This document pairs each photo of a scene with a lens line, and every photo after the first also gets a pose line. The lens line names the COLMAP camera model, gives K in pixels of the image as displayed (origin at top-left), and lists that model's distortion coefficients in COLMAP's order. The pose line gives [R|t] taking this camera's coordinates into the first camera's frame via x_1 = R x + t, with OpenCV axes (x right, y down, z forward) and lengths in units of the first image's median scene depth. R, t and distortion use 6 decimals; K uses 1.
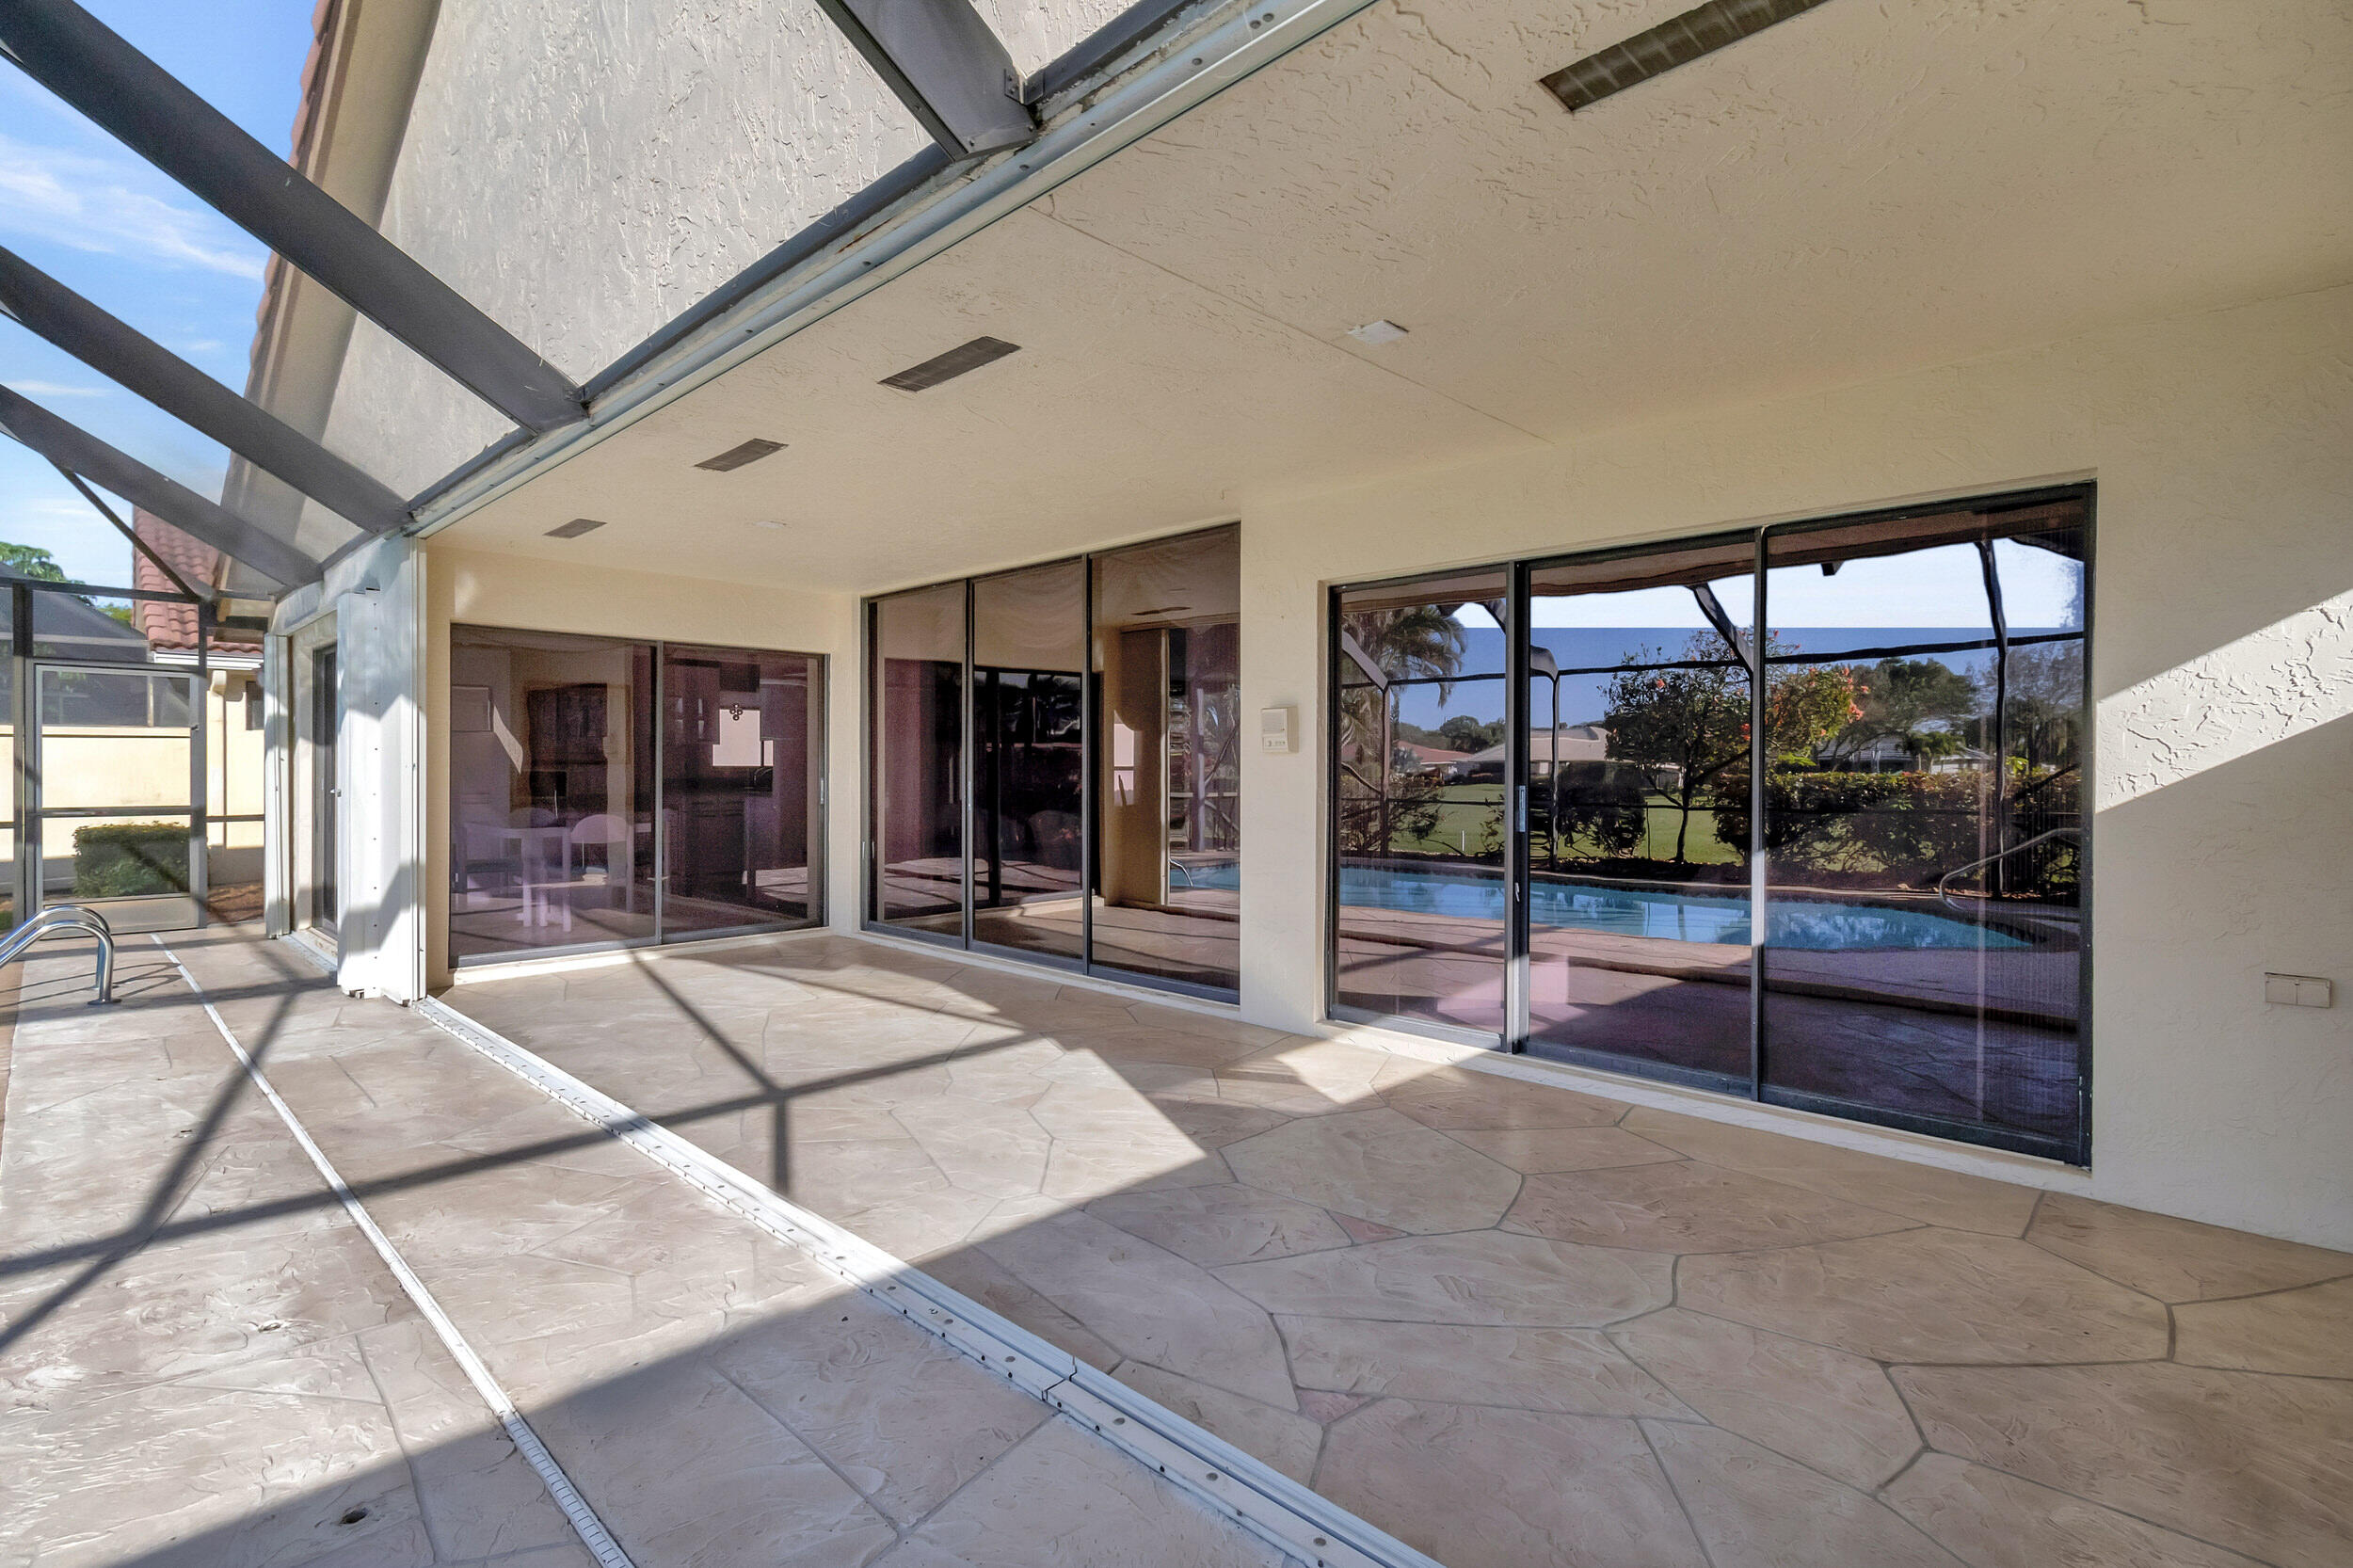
lens RADIAL K [[1042.2, 0, 1179.8], [0, 1042.2, 781.3], [0, 0, 1]] dist [0.004607, -0.002489]
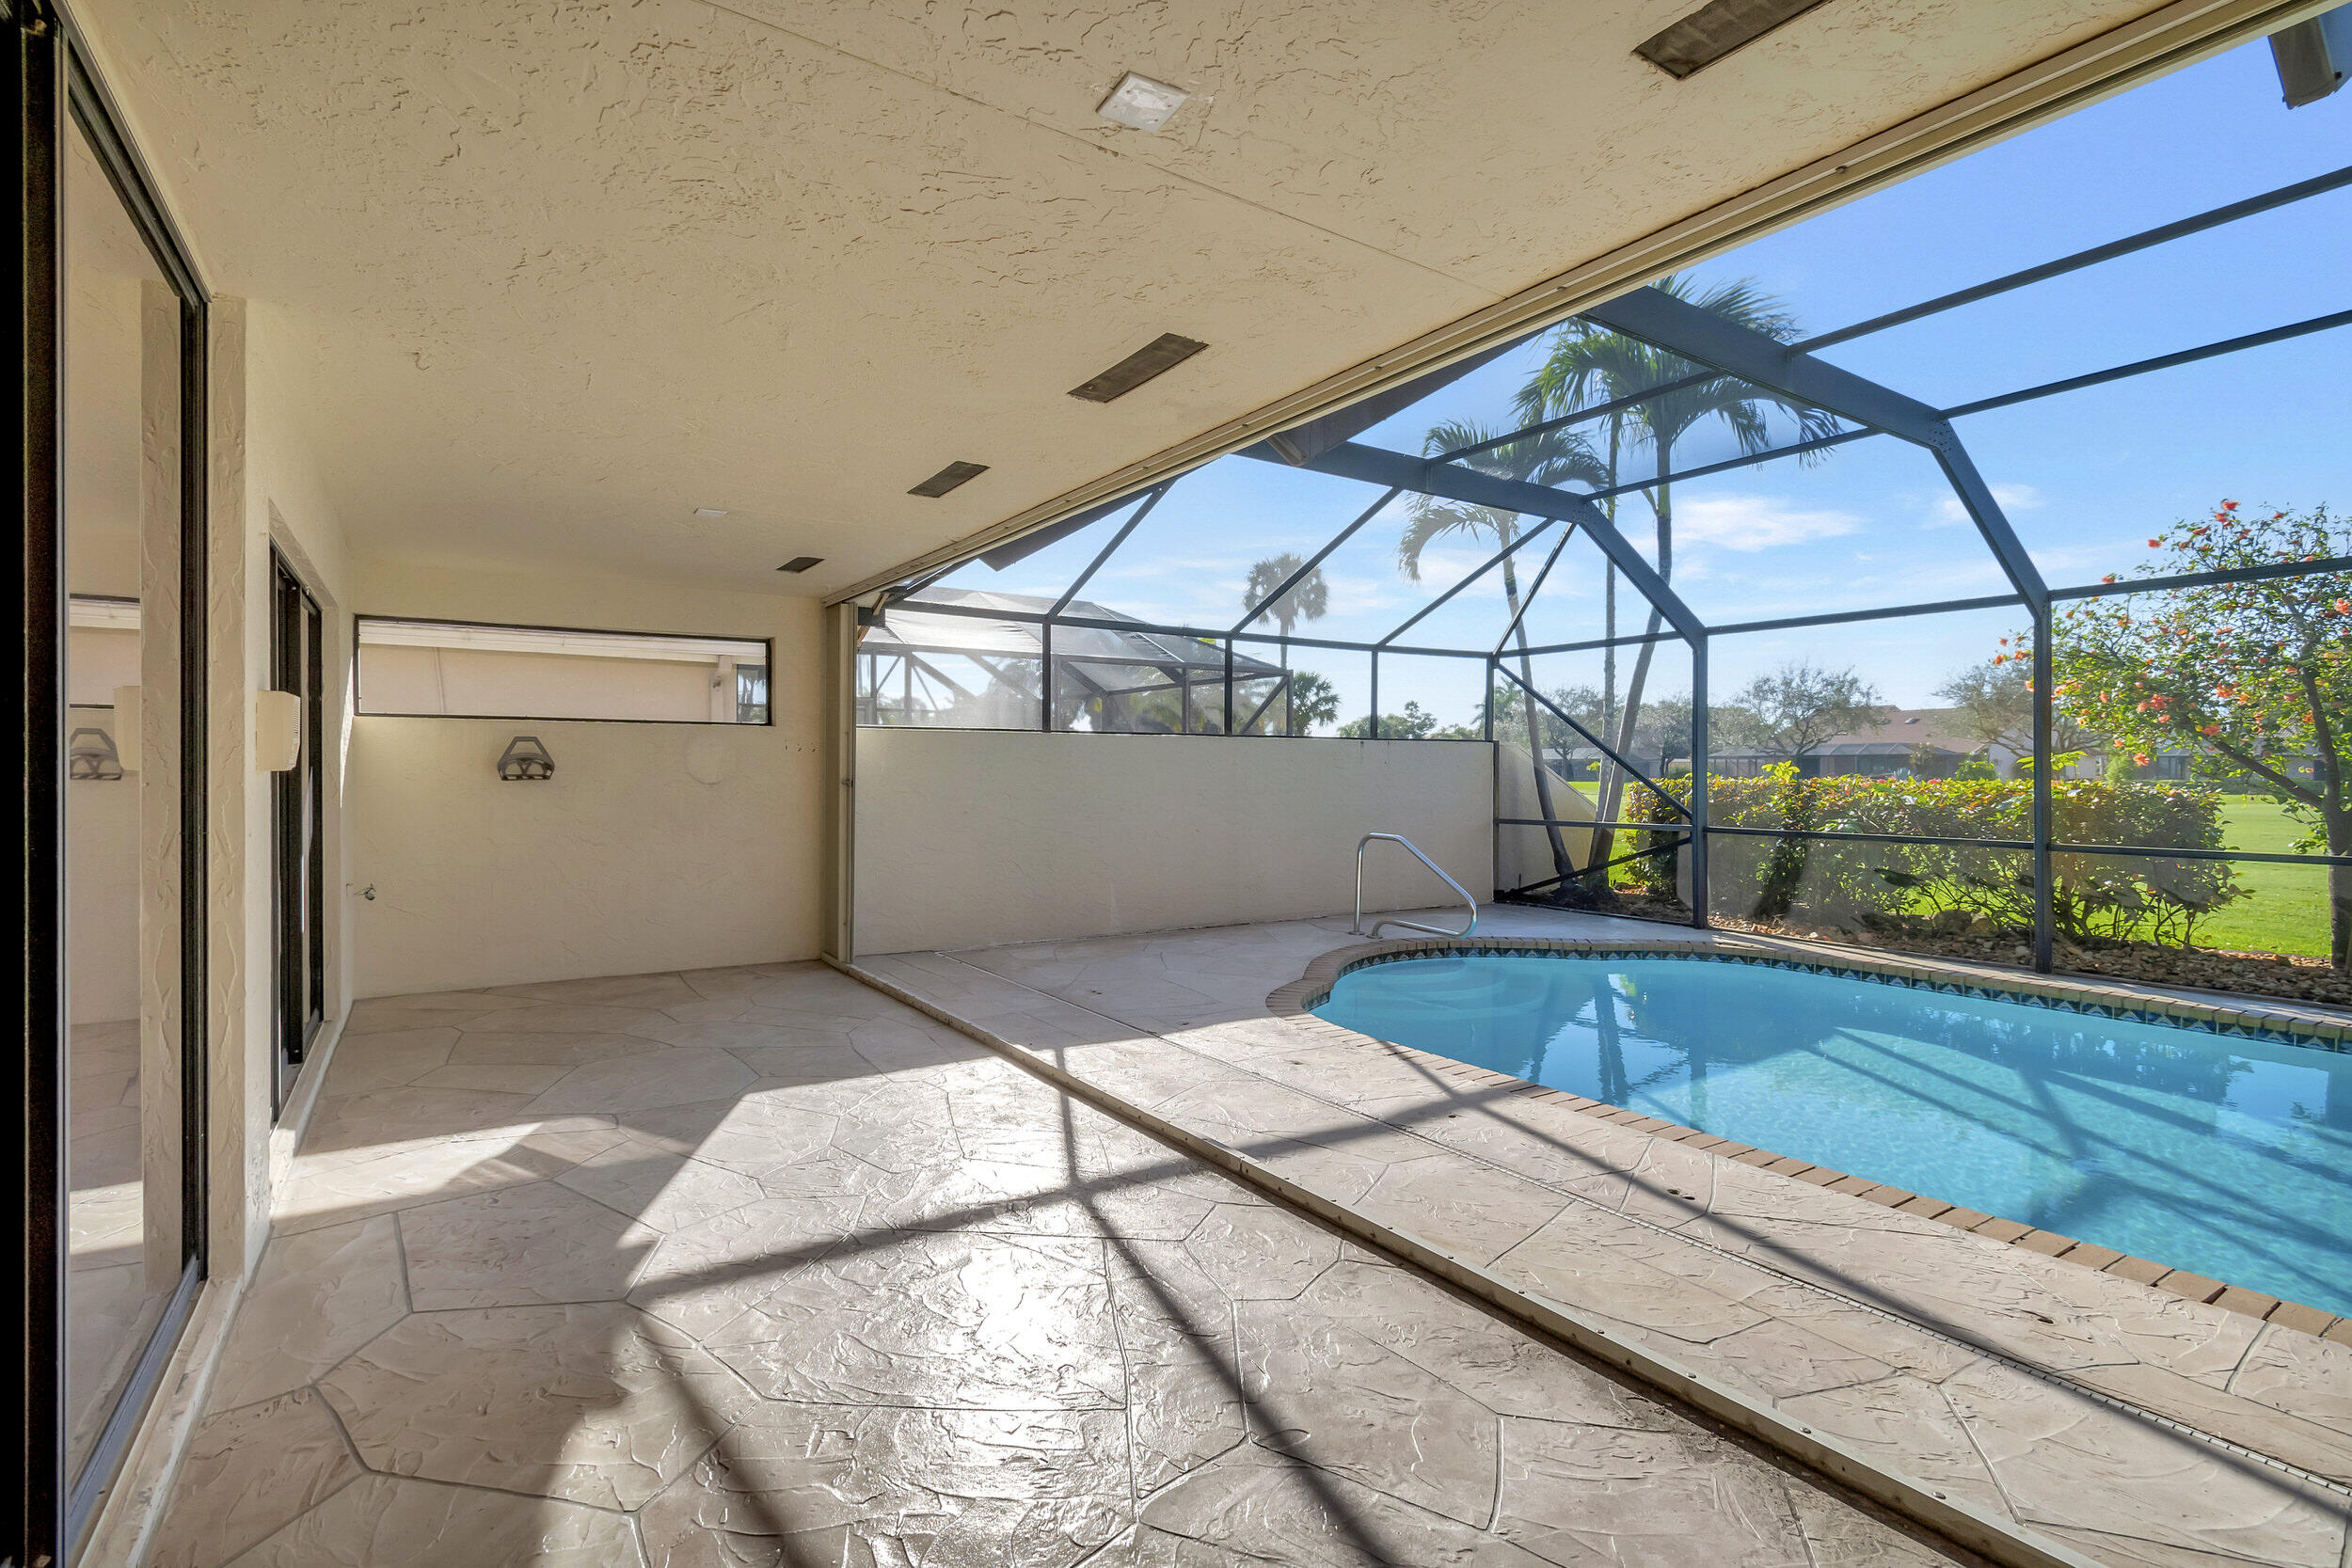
lens RADIAL K [[1041.7, 0, 1172.9], [0, 1041.7, 776.2], [0, 0, 1]] dist [0.004607, -0.002489]
pose [[-0.974706, -0.001349, 0.223489, -0.657588], [0.002316, 0.999867, 0.016135, -0.037966], [-0.223481, 0.016244, -0.974573, 1.832984]]
